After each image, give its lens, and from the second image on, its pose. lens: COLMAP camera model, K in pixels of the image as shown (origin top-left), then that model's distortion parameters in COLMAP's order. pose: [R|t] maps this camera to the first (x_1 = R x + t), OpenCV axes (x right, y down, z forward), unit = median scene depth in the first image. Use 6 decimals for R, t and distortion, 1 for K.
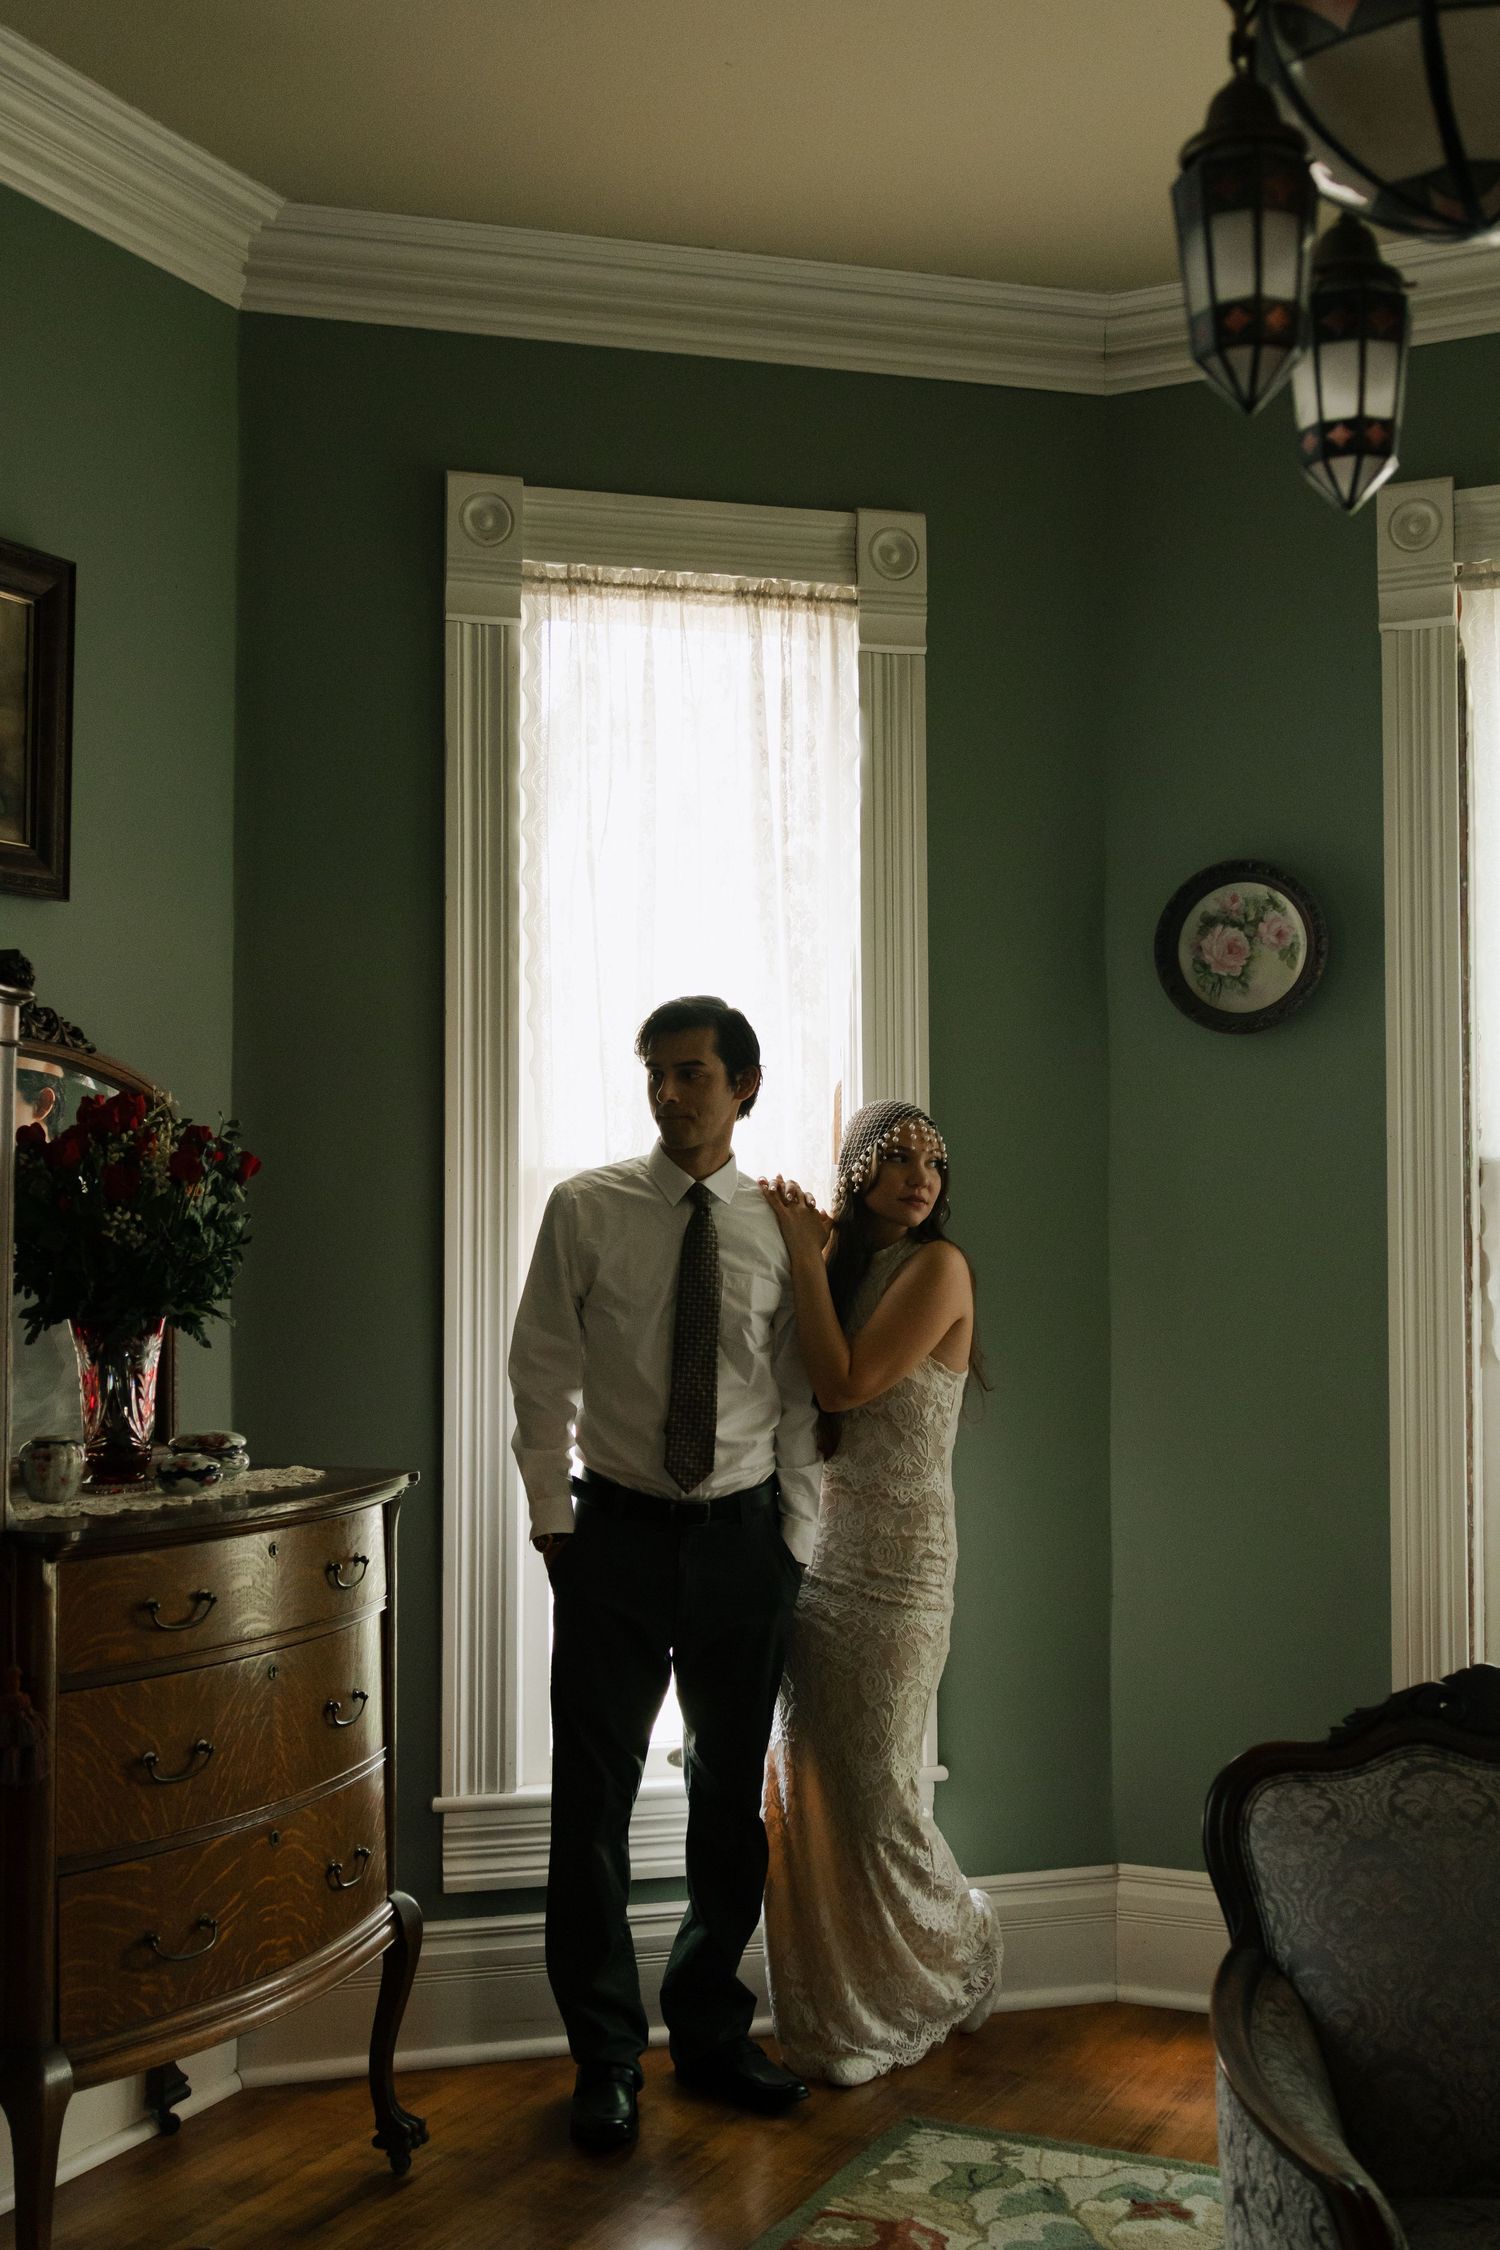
lens RADIAL K [[2473.8, 0, 784.0], [0, 2473.8, 1126.6], [0, 0, 1]] dist [-0.000734, -0.005099]
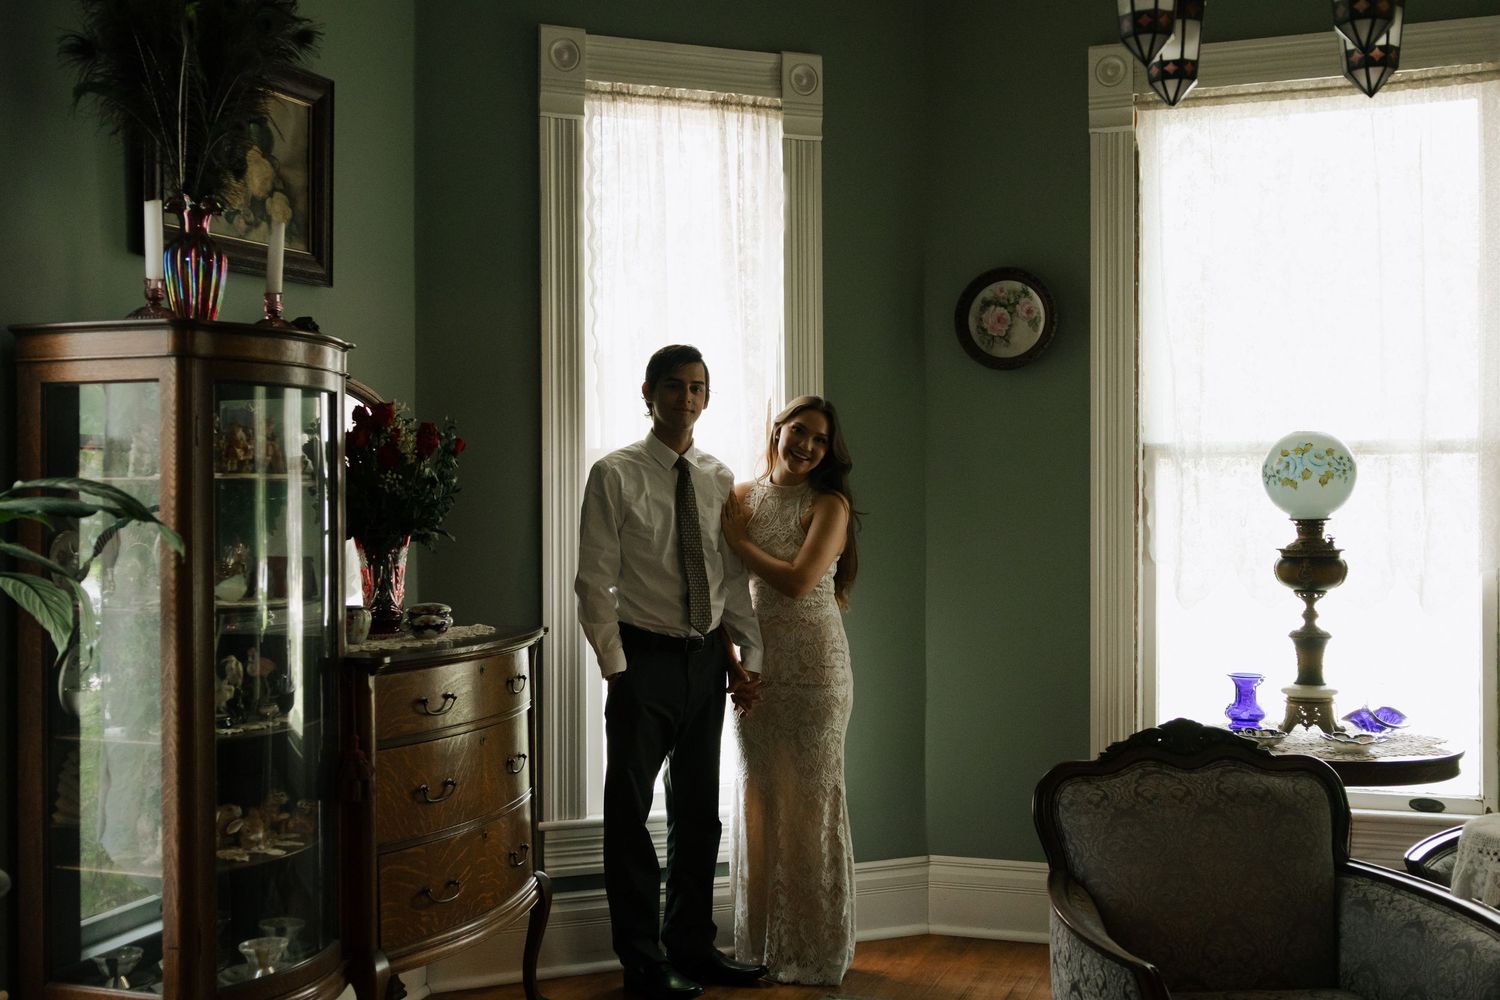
lens RADIAL K [[1679.0, 0, 749.5], [0, 1679.0, 511.8], [0, 0, 1]] dist [-0.001202, -0.012097]
pose [[0.994663, -0.003239, 0.103127, -0.127306], [-0.002105, 0.998662, 0.051667, 0.000476], [-0.103156, -0.051608, 0.993325, -0.154400]]
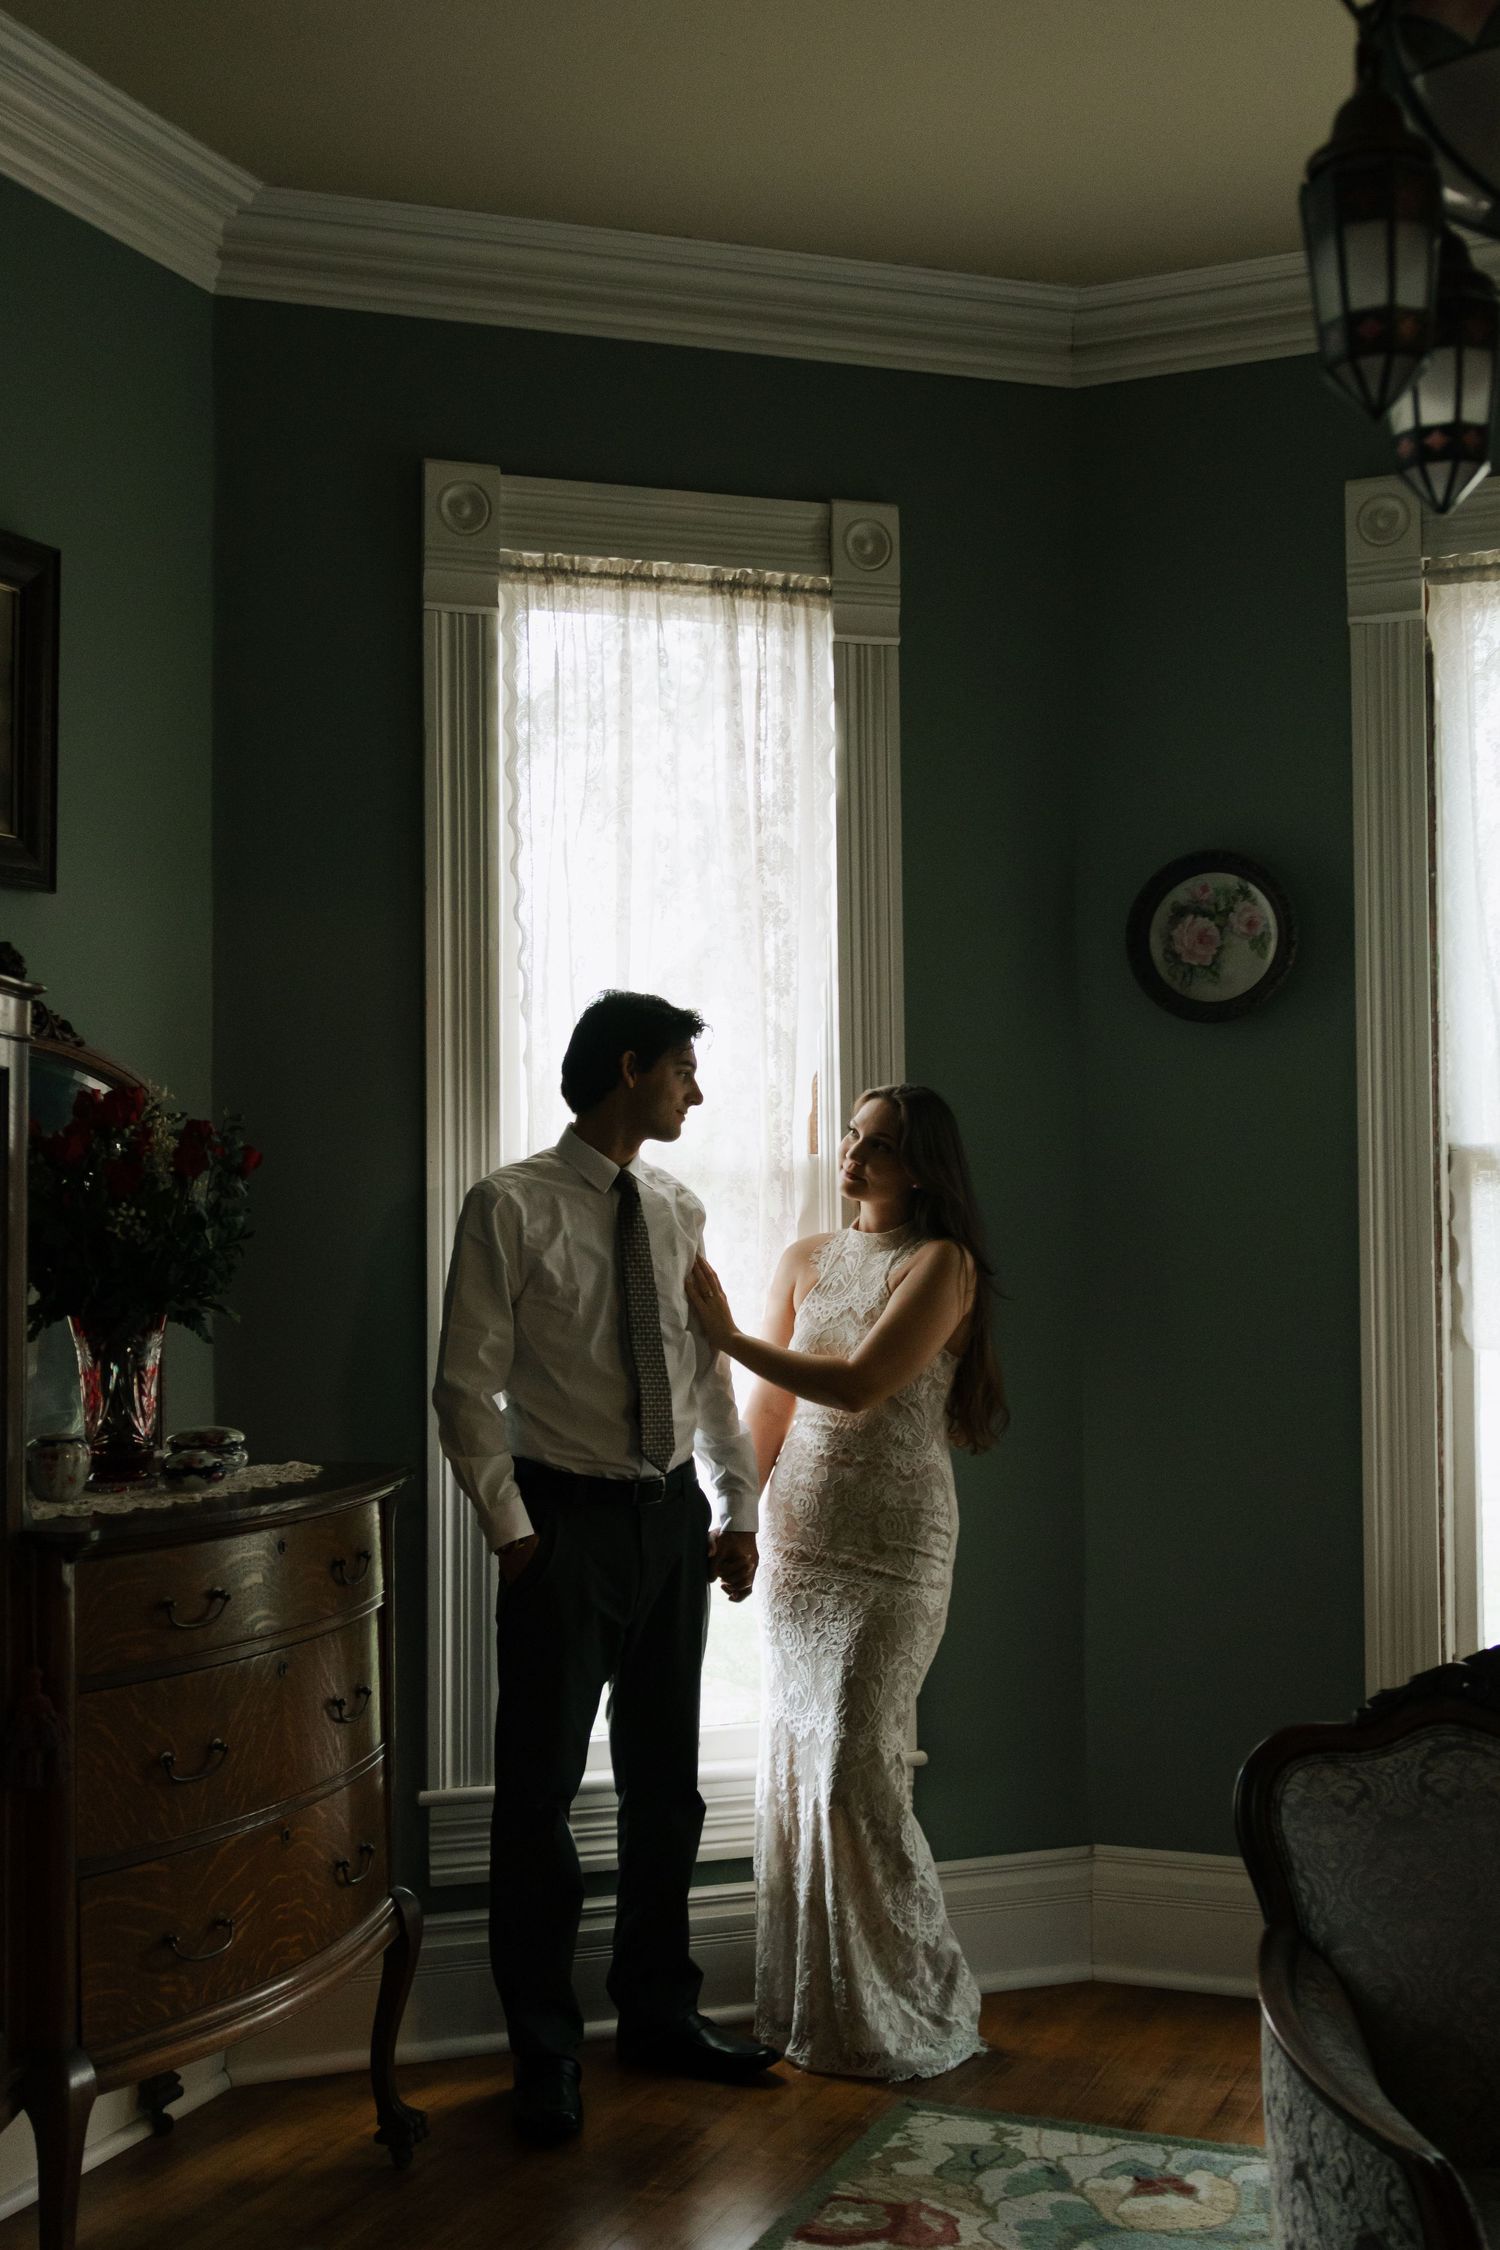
lens RADIAL K [[2473.3, 0, 767.8], [0, 2473.3, 1126.1], [0, 0, 1]] dist [0.003383, -0.019381]
pose [[0.998864, -0.004718, 0.047412, -0.052087], [0.004410, 0.999968, 0.006612, -0.003206], [-0.047442, -0.006395, 0.998854, -0.001293]]
